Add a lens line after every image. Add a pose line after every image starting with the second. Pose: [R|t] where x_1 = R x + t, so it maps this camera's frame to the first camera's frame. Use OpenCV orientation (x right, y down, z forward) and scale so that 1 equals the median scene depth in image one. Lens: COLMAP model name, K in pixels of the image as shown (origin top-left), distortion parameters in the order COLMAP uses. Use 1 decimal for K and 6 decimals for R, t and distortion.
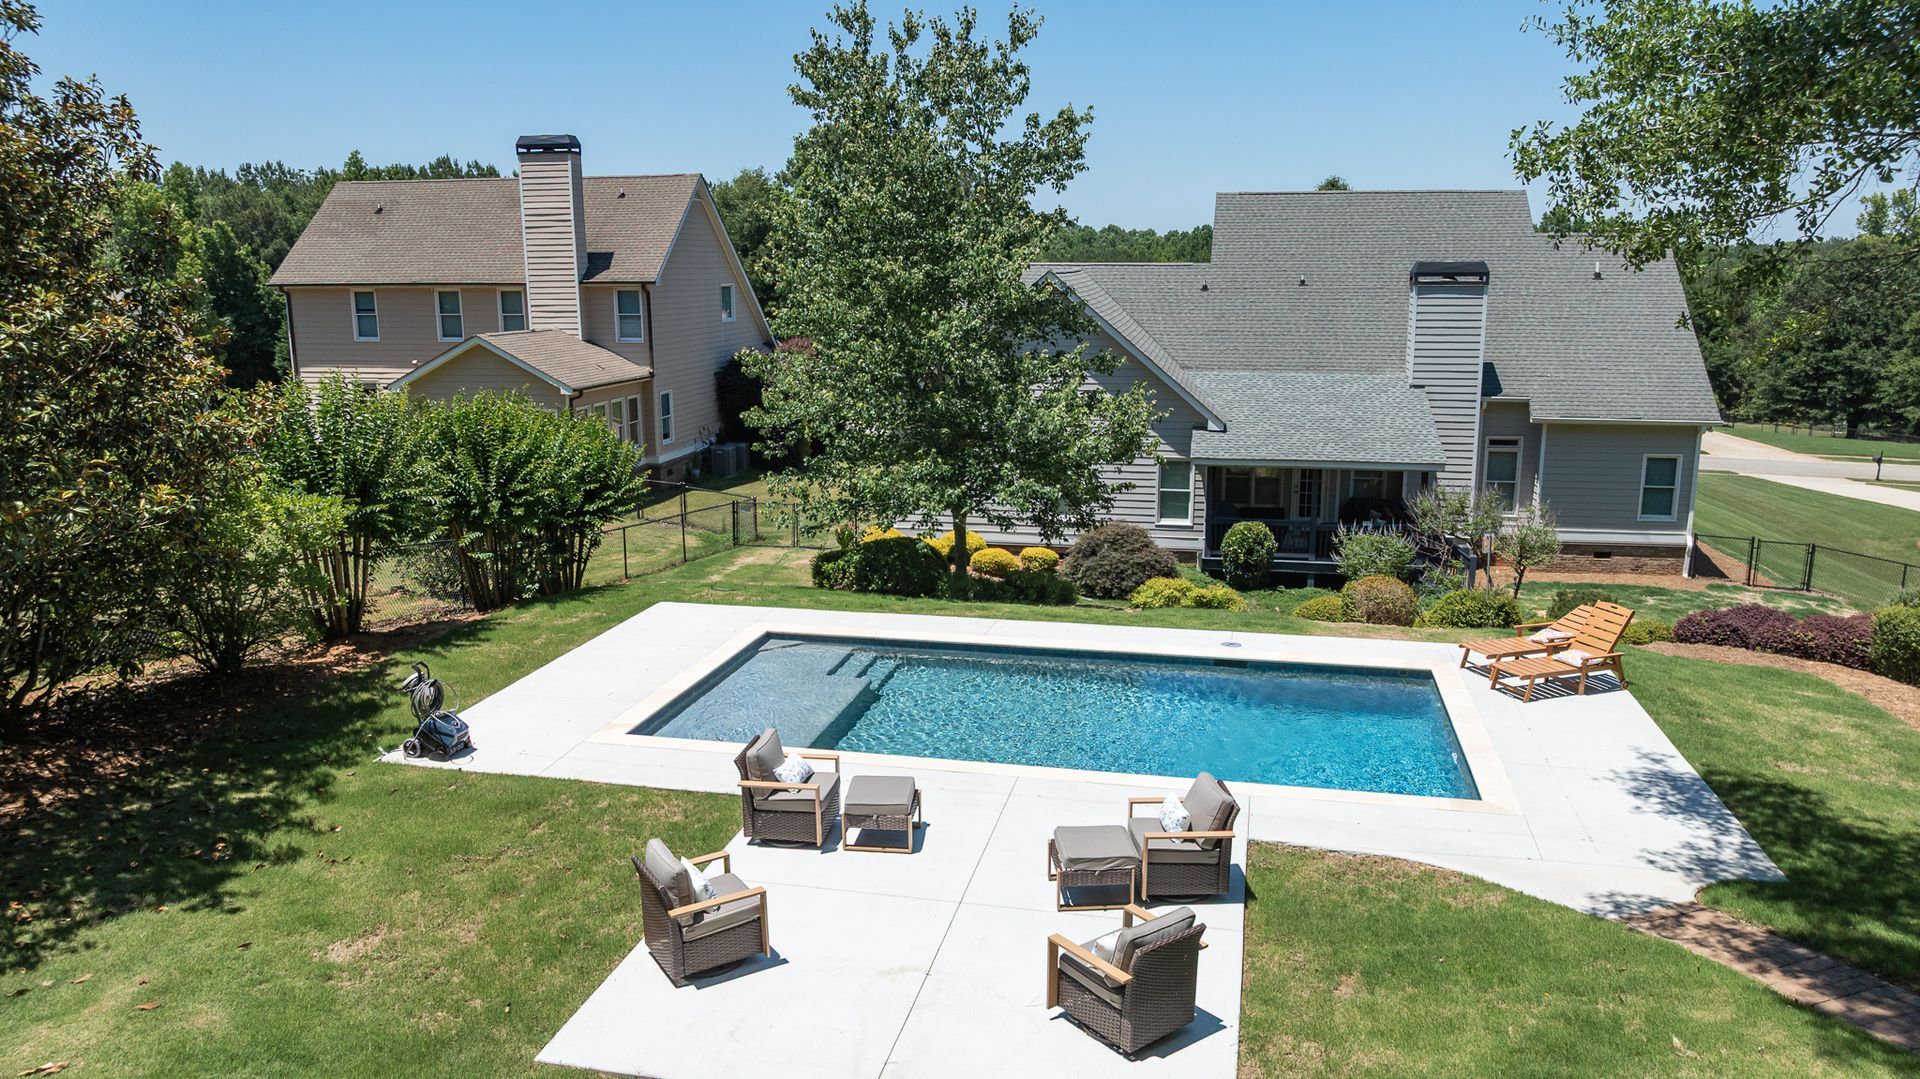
lens RADIAL K [[1350.5, 0, 960.0], [0, 1350.5, 539.5], [0, 0, 1]] dist [-0.033697, 0.028958]
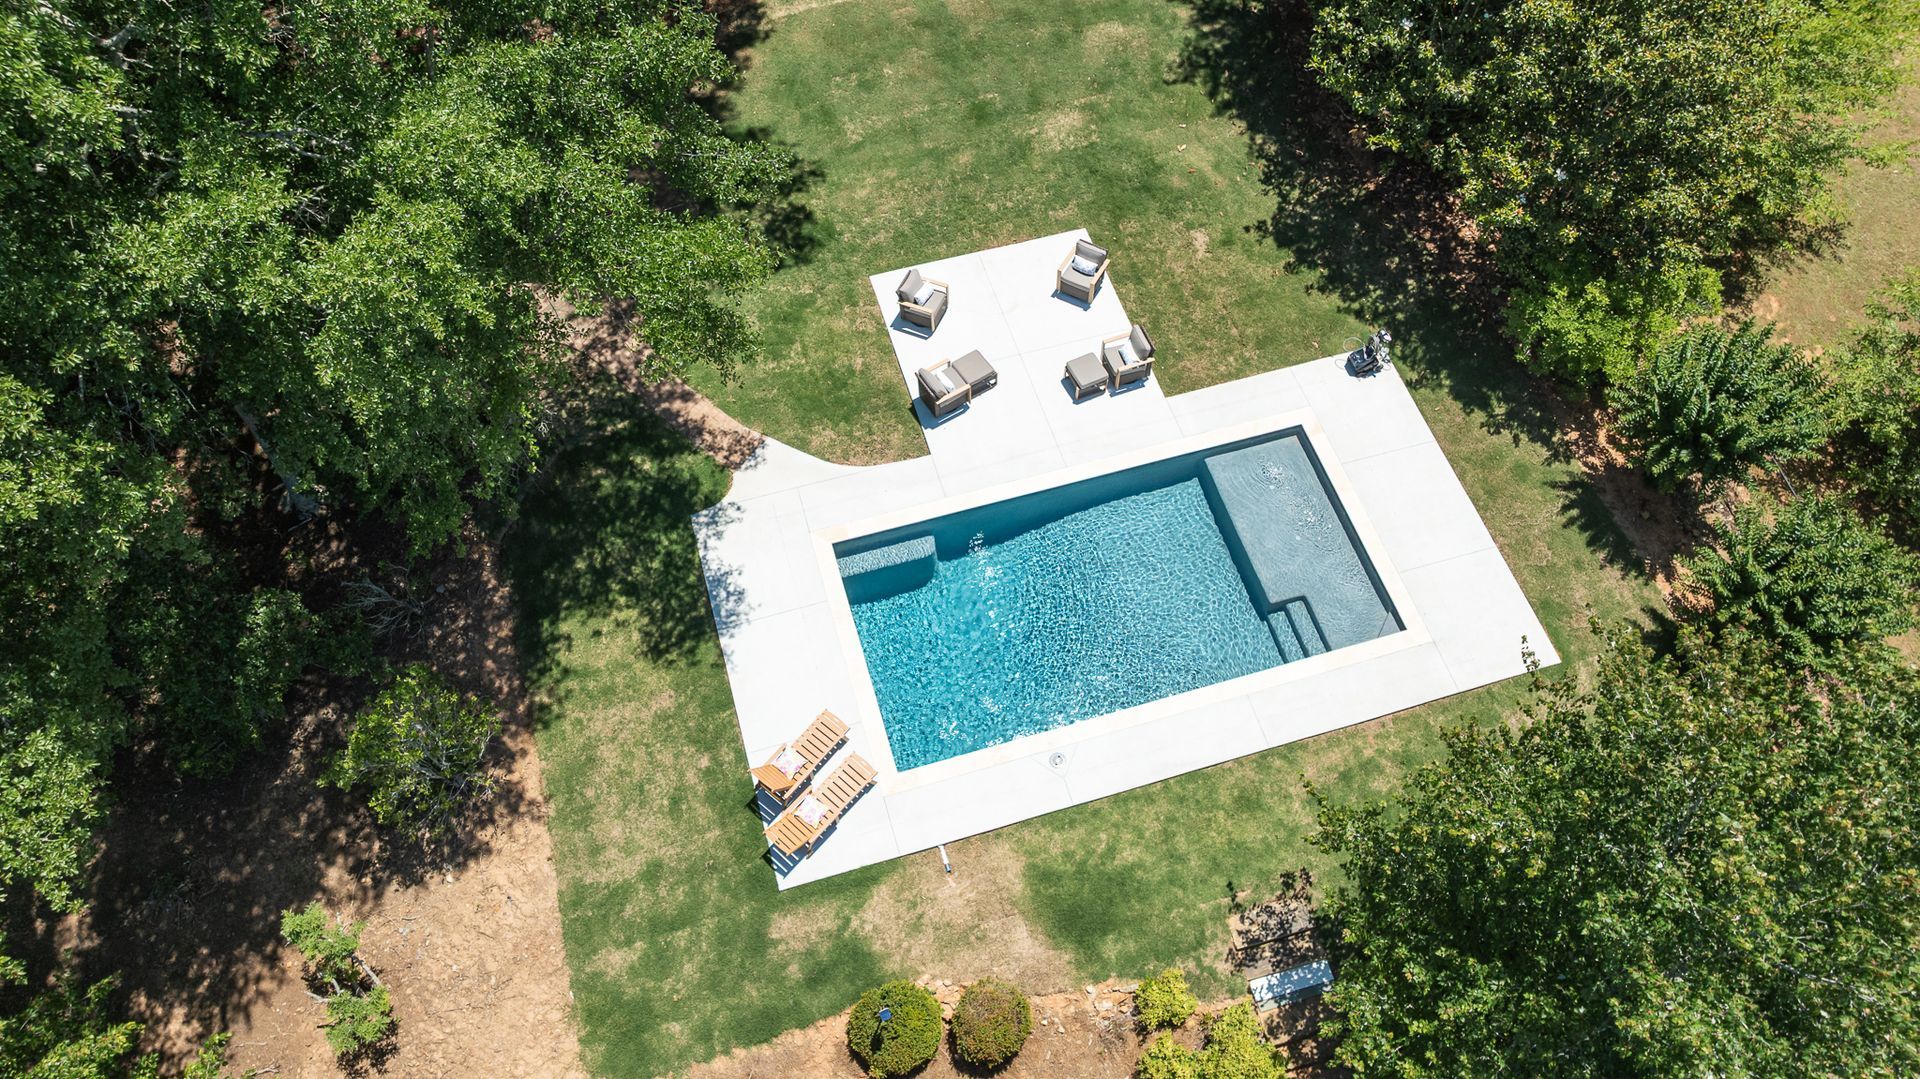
lens RADIAL K [[1350.5, 0, 960.0], [0, 1350.5, 539.5], [0, 0, 1]] dist [-0.033697, 0.028958]
pose [[-0.870657, 0.428747, -0.241107, 0.423398], [-0.092702, 0.338359, 0.936440, -0.981402], [0.483077, 0.837669, -0.254849, 0.993245]]
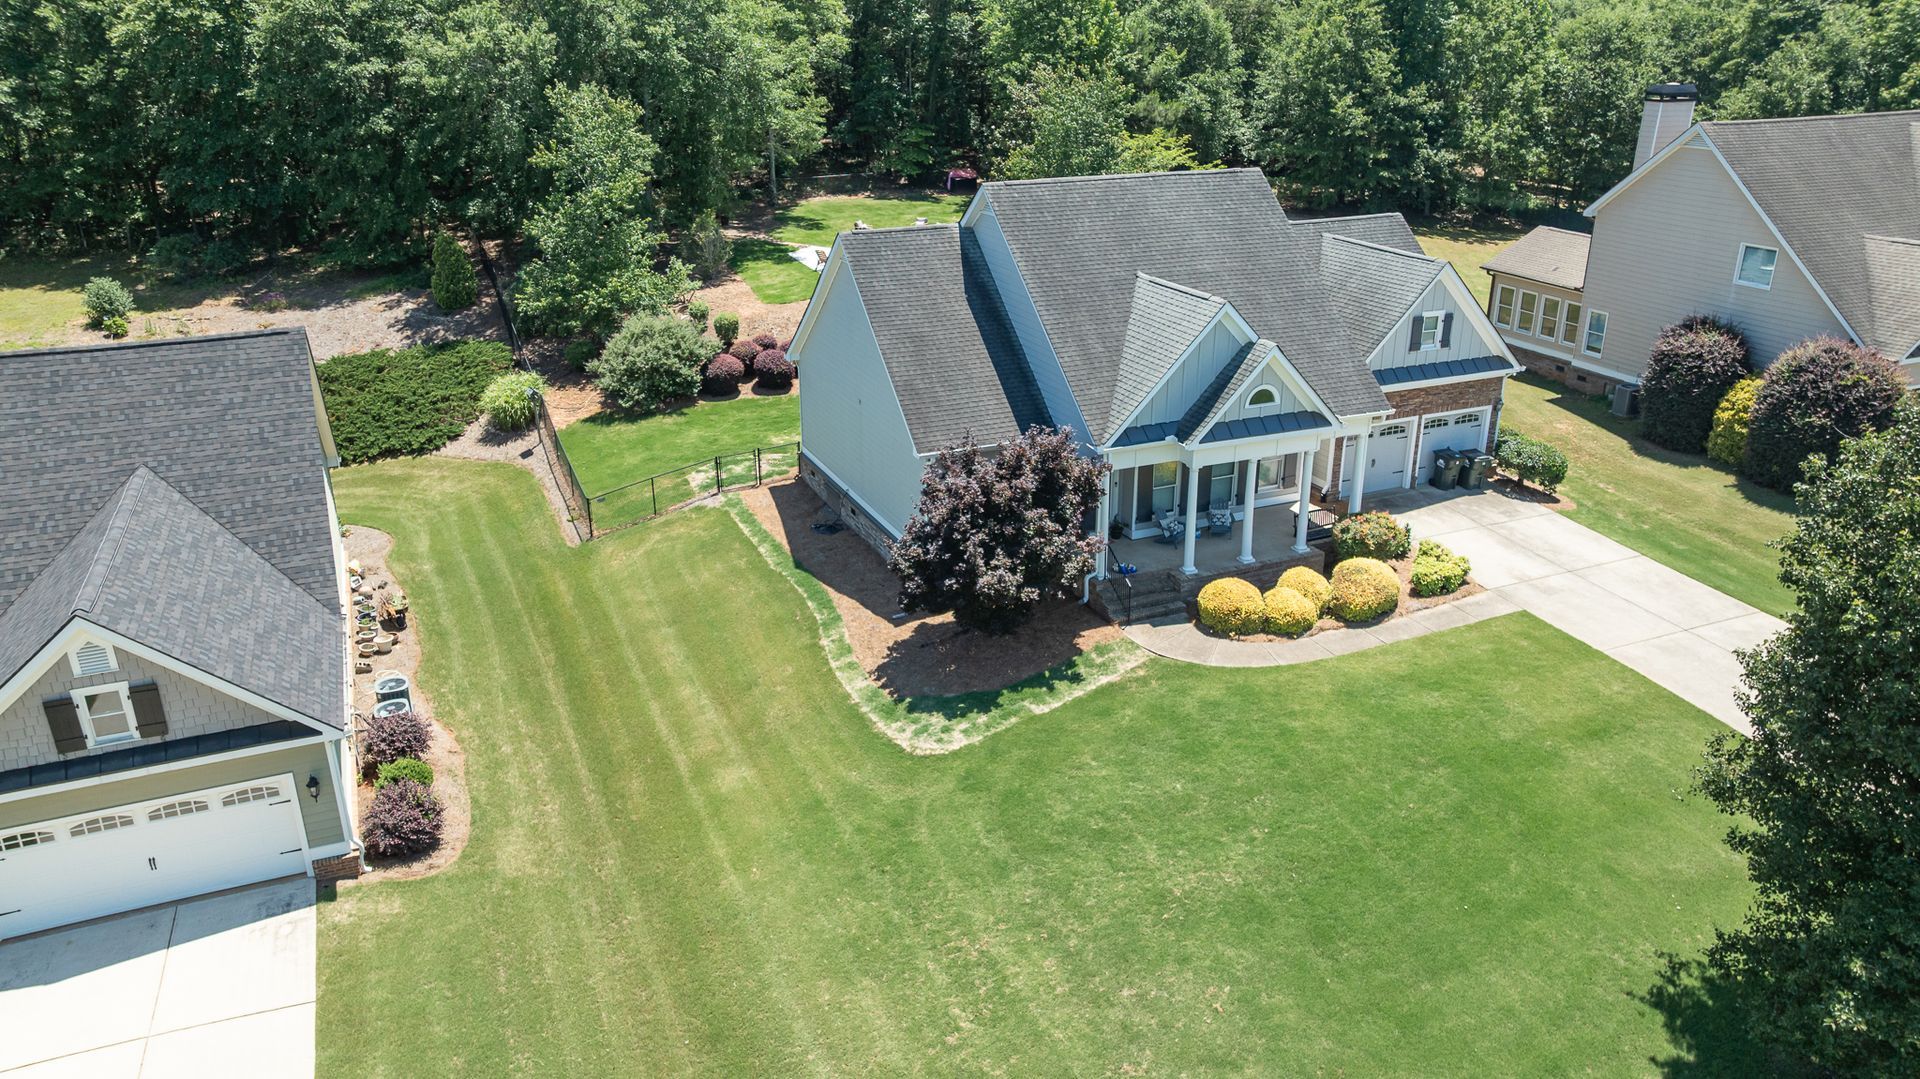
lens RADIAL K [[1345.1, 0, 941.4], [0, 1345.1, 545.2], [0, 0, 1]] dist [-0.047016, 0.002127]
pose [[-0.828016, 0.211351, -0.519345, 1.921684], [-0.109194, 0.847722, 0.519079, -1.030485], [0.549969, 0.486516, -0.678850, 3.426384]]
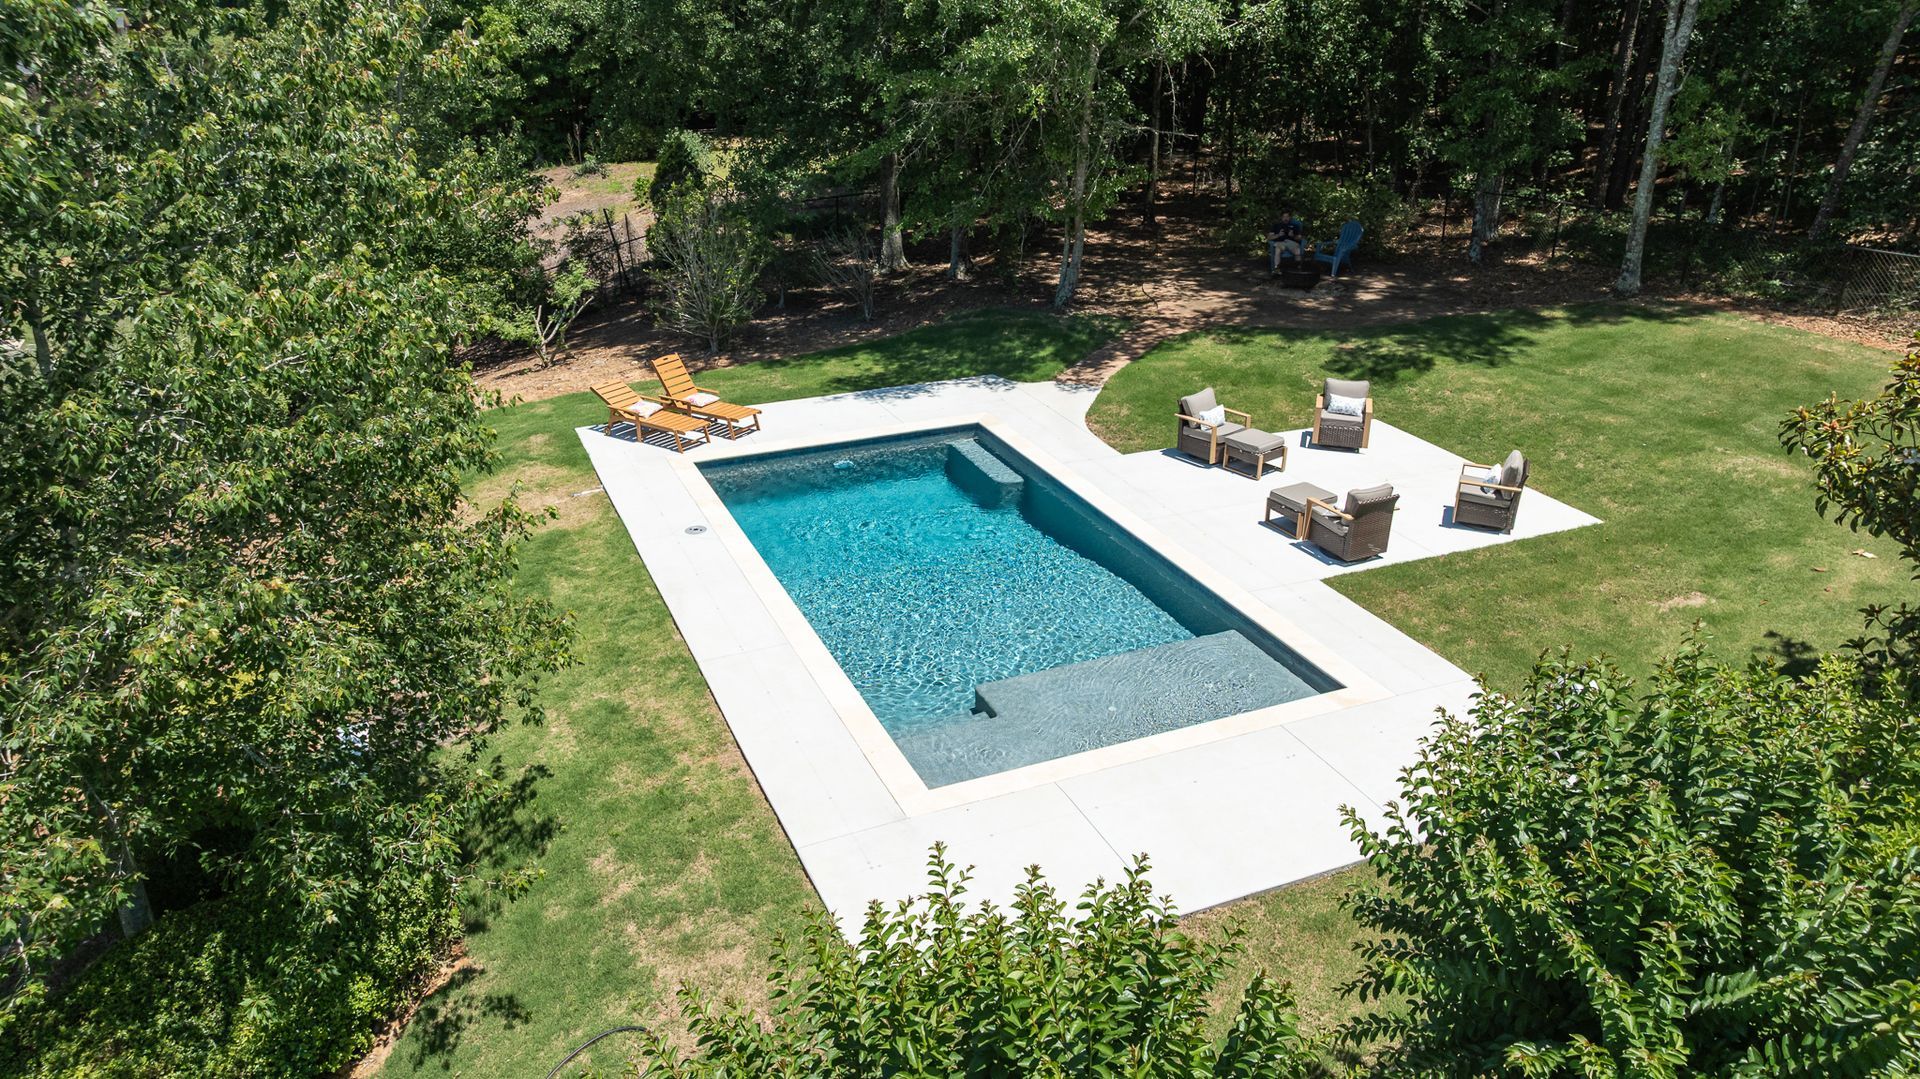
lens RADIAL K [[1345.1, 0, 941.4], [0, 1345.1, 545.2], [0, 0, 1]] dist [-0.047016, 0.002127]
pose [[-0.580229, -0.318893, 0.749427, -0.533383], [0.172814, 0.851002, 0.495913, -0.306748], [-0.795908, 0.417255, -0.438667, 1.151263]]
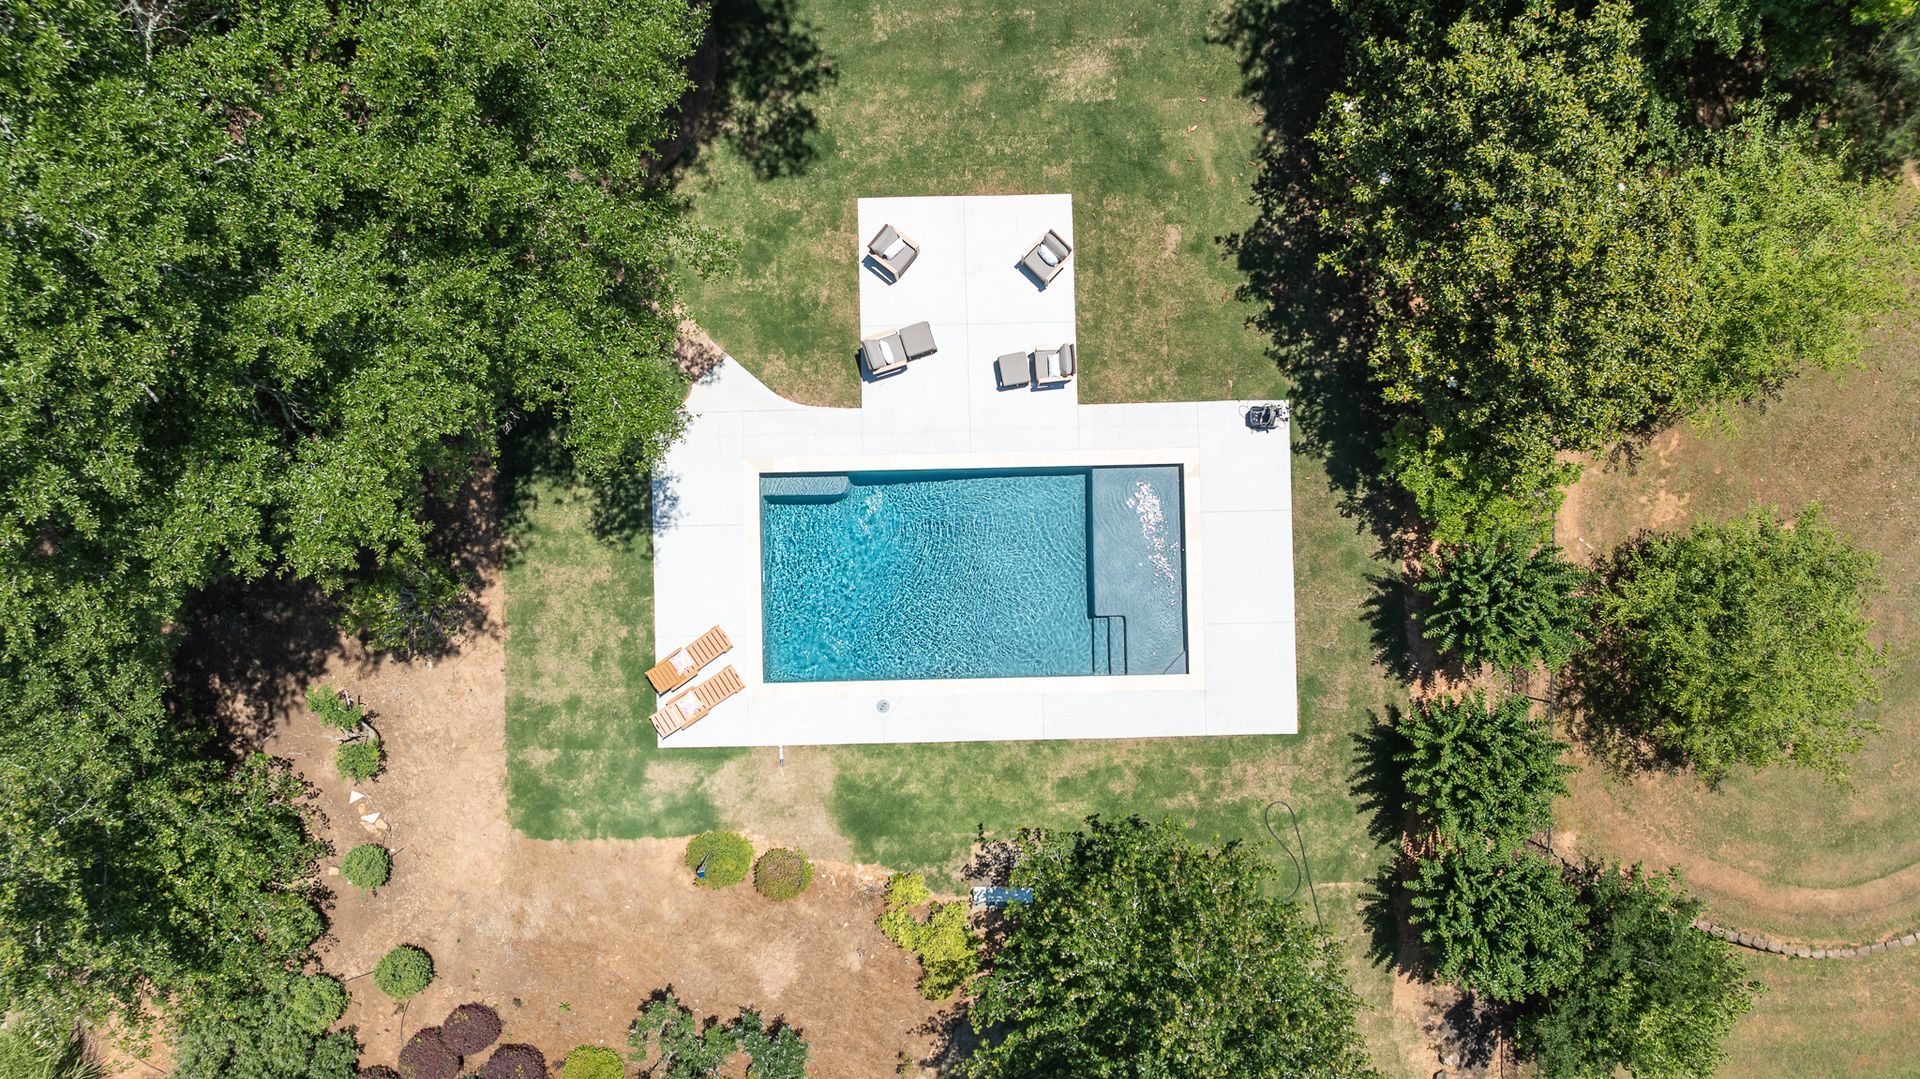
lens RADIAL K [[1328.8, 0, 960.0], [0, 1328.8, 539.5], [0, 0, 1]] dist [-0.036567, -0.002196]
pose [[-0.969176, 0.246356, -0.002526, 0.058174], [-0.048413, -0.180384, 0.982404, -1.248246], [0.241566, 0.952245, 0.186751, 0.504517]]
